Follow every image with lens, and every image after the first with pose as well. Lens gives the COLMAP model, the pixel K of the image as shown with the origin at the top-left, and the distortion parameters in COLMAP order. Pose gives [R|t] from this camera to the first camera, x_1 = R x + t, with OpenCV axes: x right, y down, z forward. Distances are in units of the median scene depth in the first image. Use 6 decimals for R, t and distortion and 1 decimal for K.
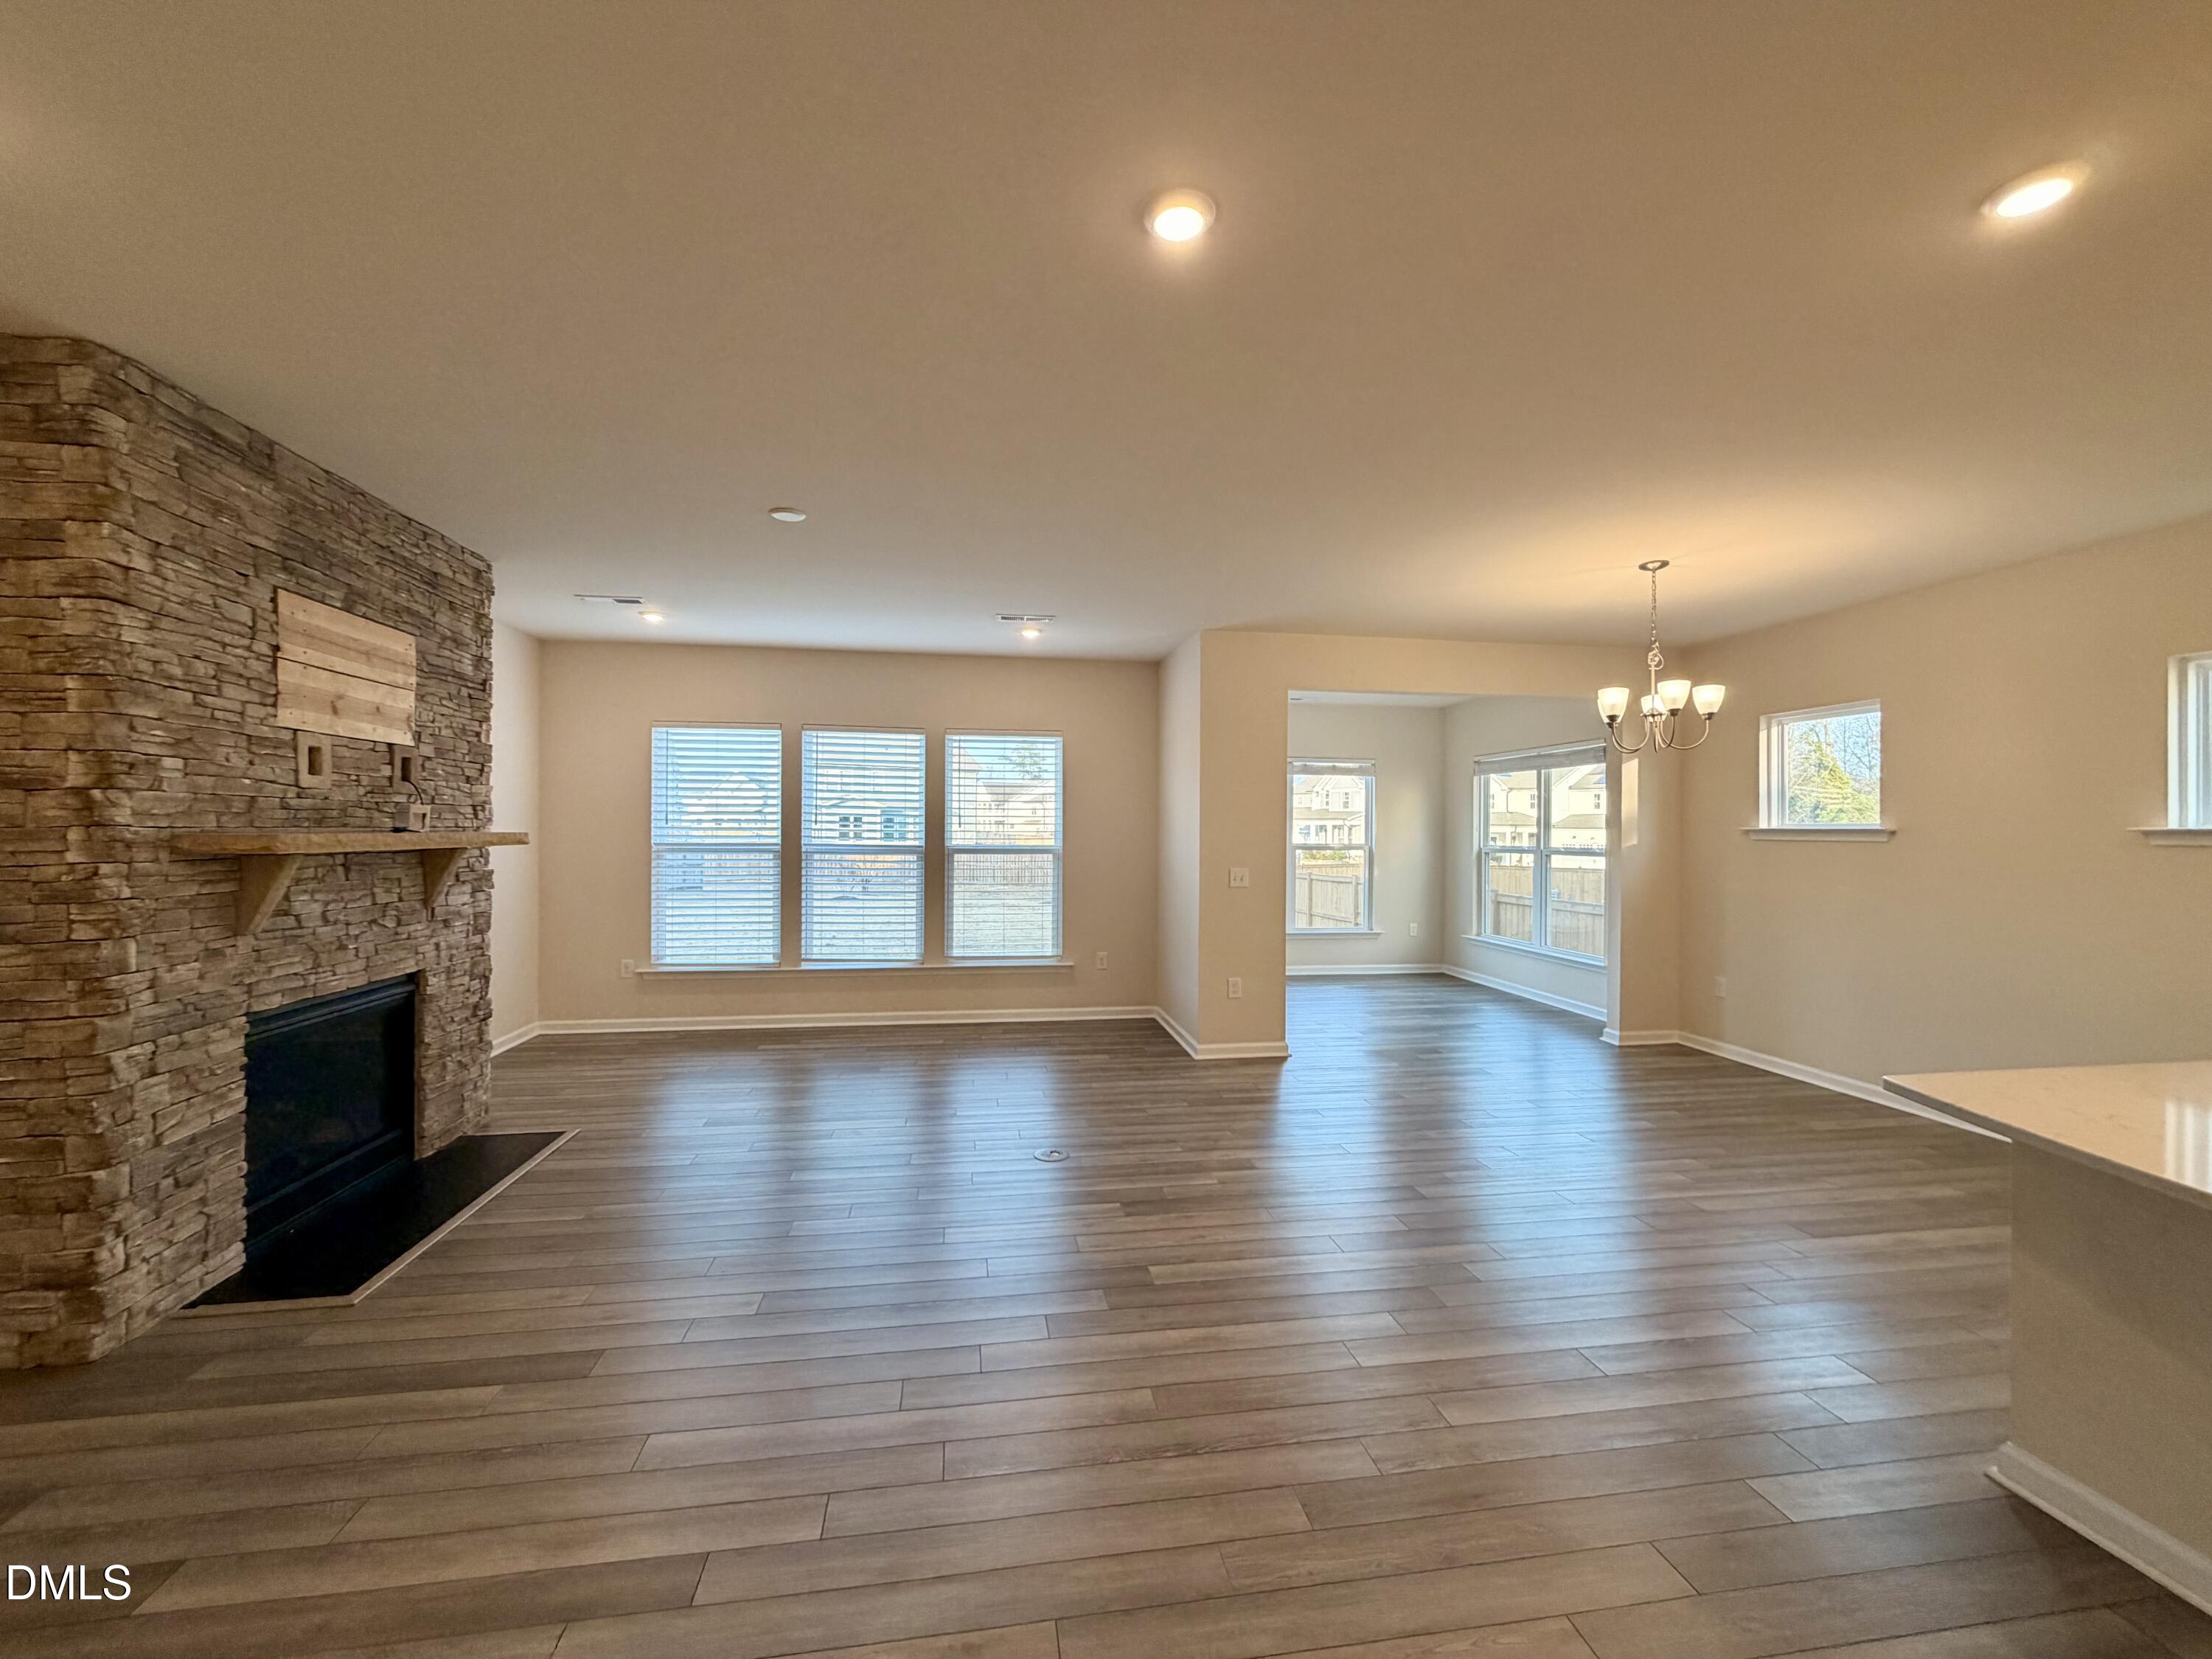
lens RADIAL K [[885.8, 0, 1100.4], [0, 885.8, 831.3], [0, 0, 1]] dist [0.000876, -0.000158]
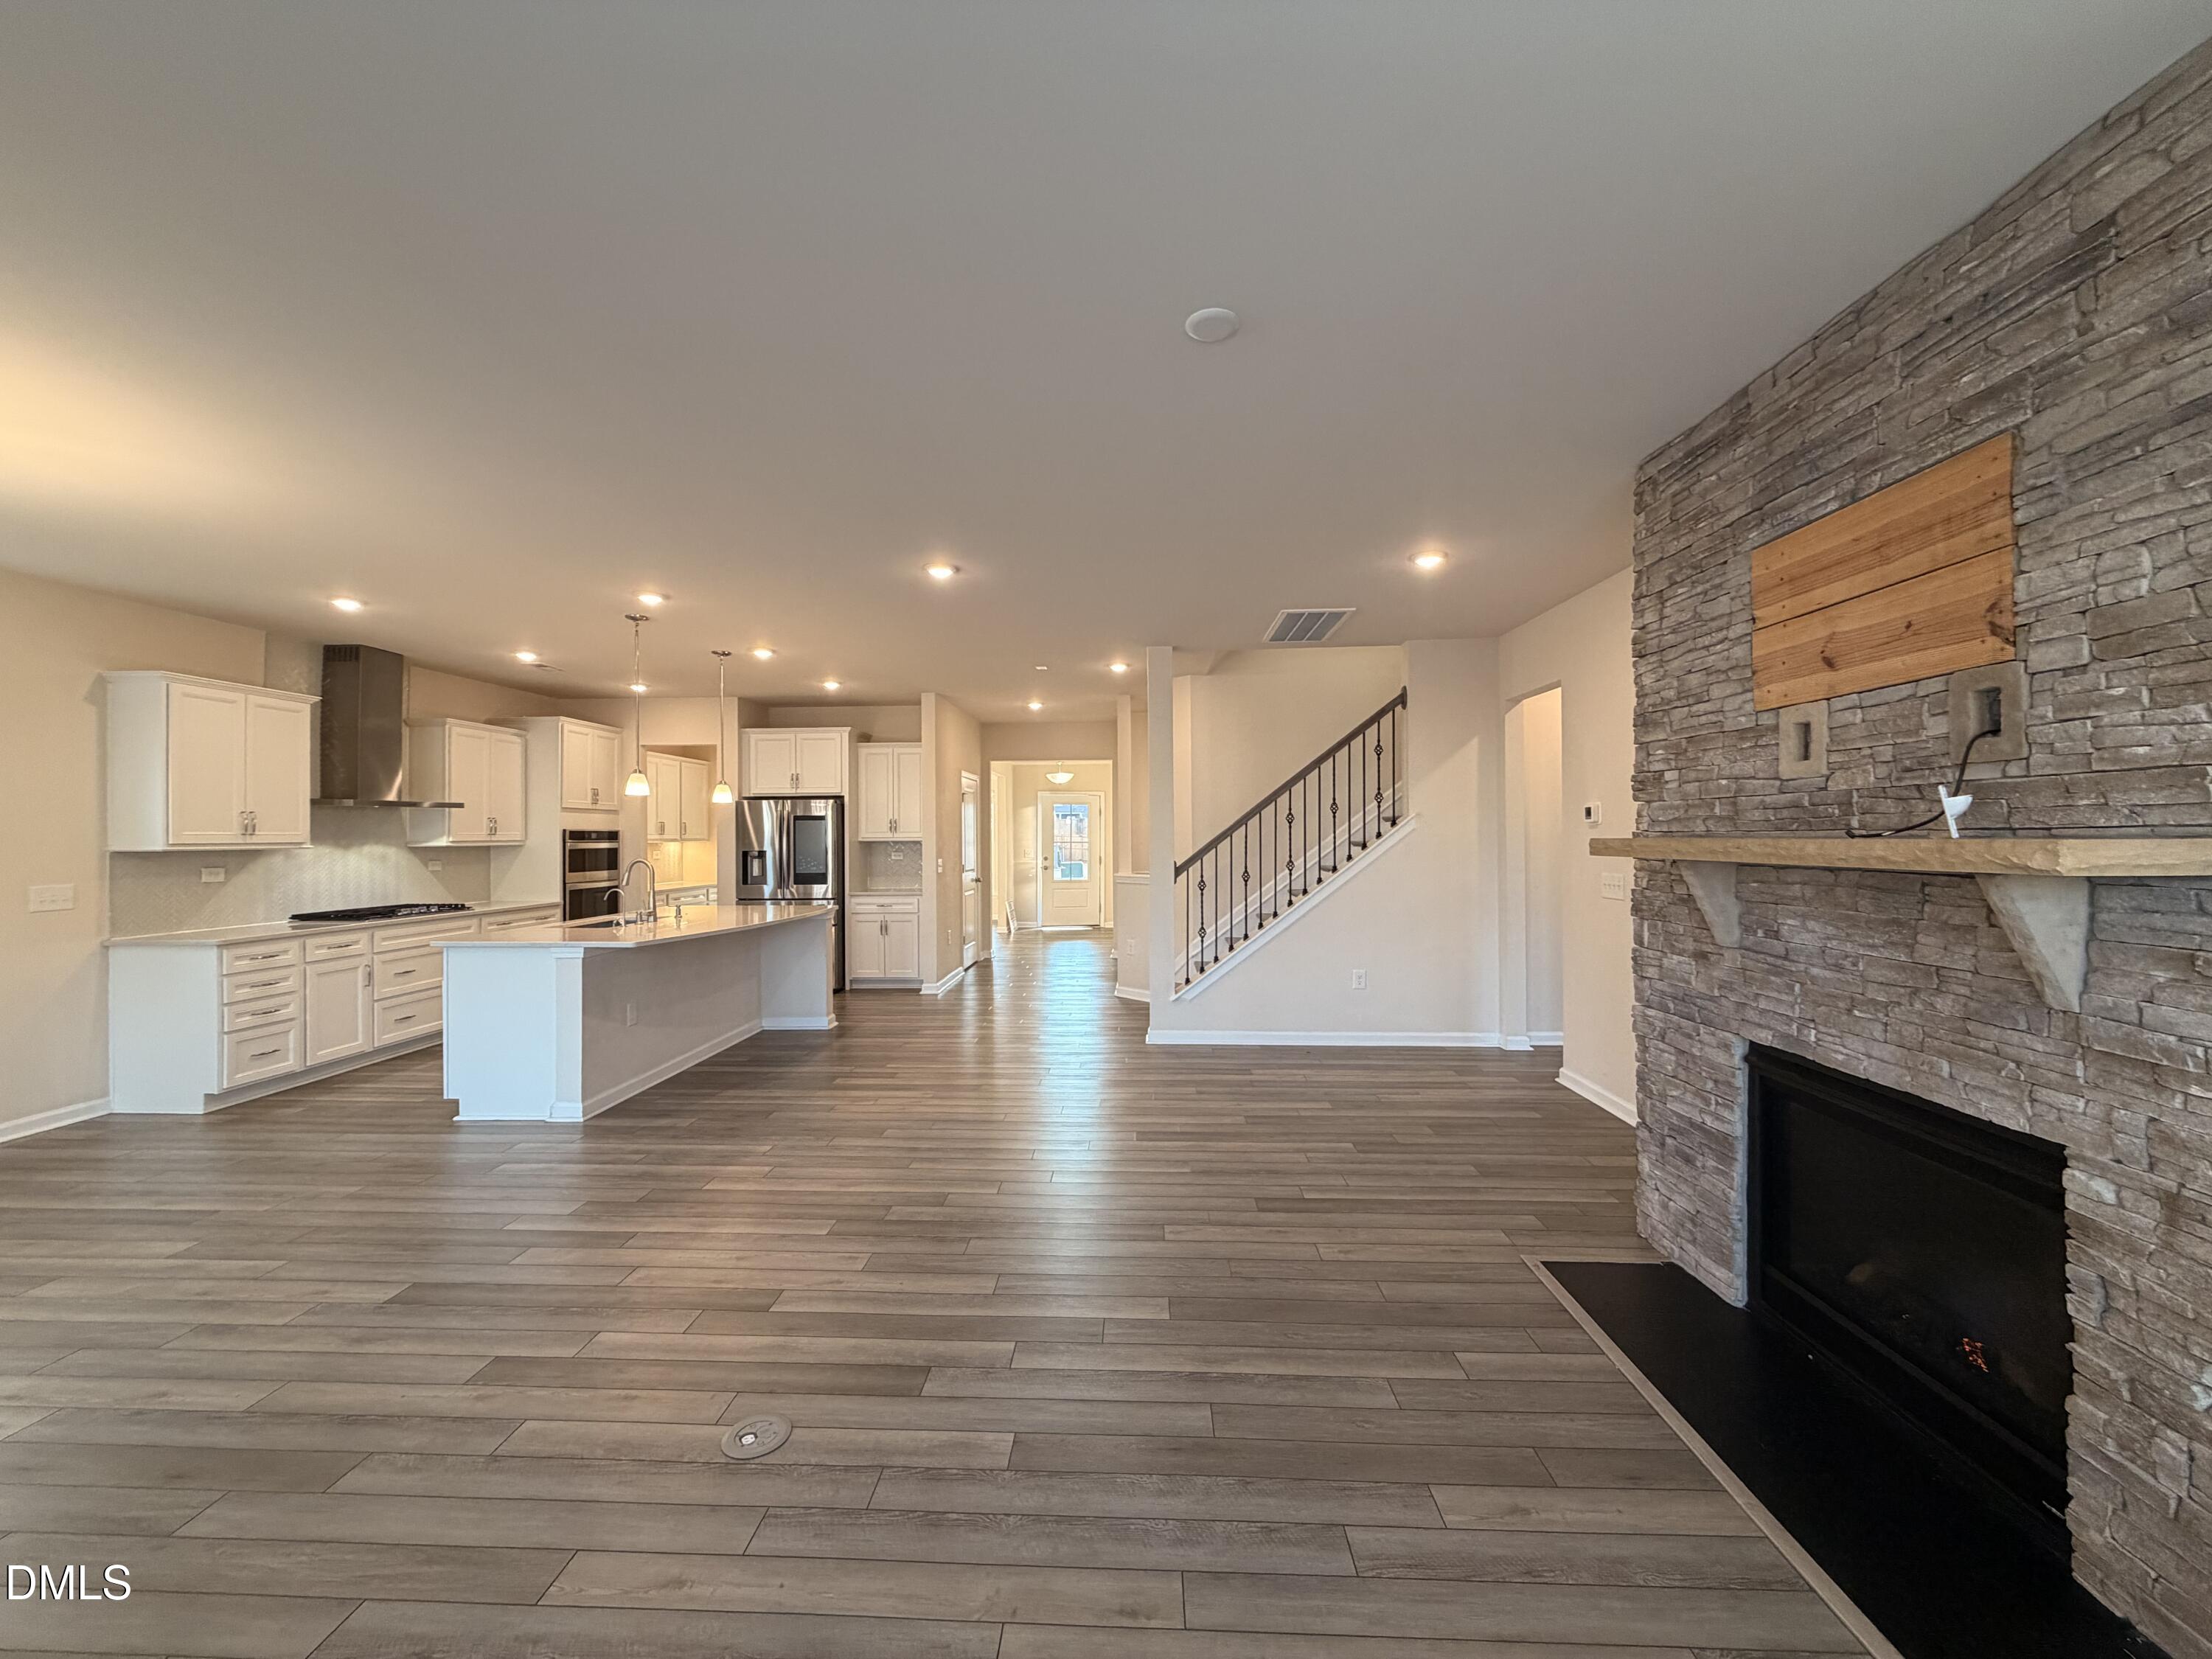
lens RADIAL K [[885.8, 0, 1100.4], [0, 885.8, 831.3], [0, 0, 1]] dist [0.000876, -0.000158]
pose [[-0.979734, -0.000910, 0.200302, -0.467631], [-0.001512, 0.999995, -0.002851, -0.000564], [-0.200298, -0.003096, -0.979730, 1.897997]]
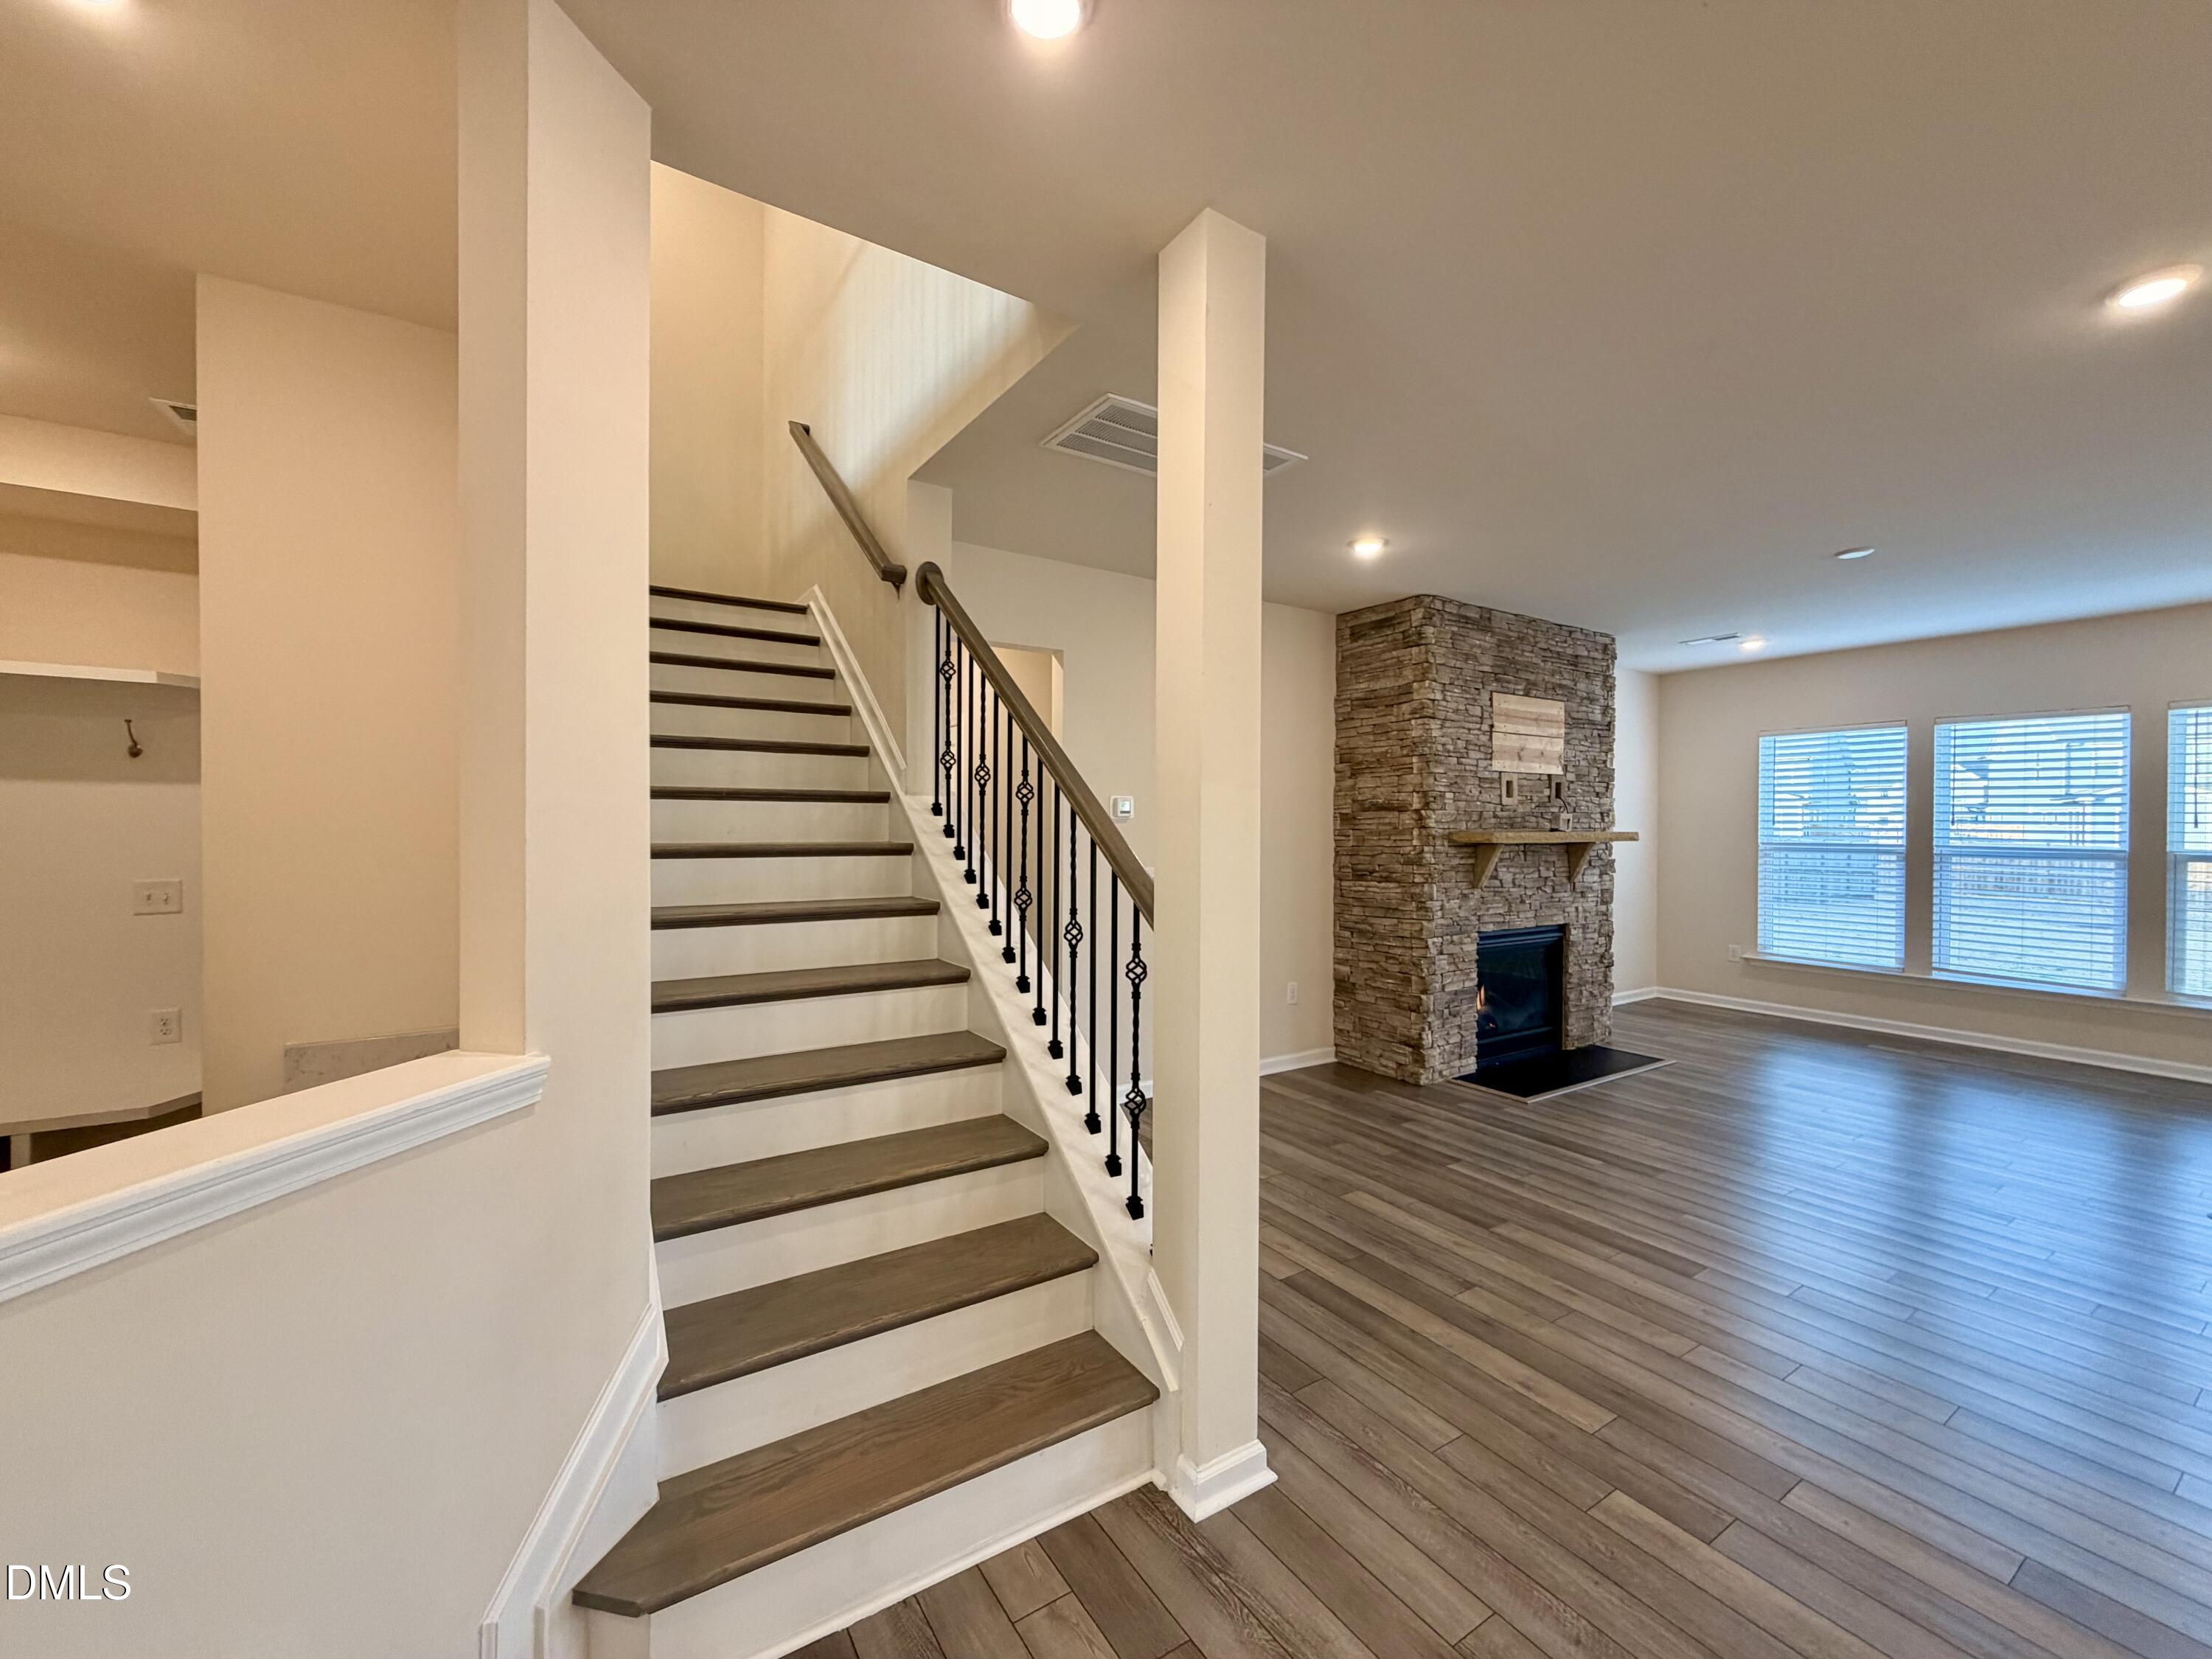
lens RADIAL K [[885.8, 0, 1100.4], [0, 885.8, 831.3], [0, 0, 1]] dist [0.000876, -0.000158]
pose [[0.406851, 0.003301, -0.913489, 0.345757], [-0.003304, 0.999992, 0.002142, -0.000095], [0.913489, 0.002147, 0.406859, -0.407056]]
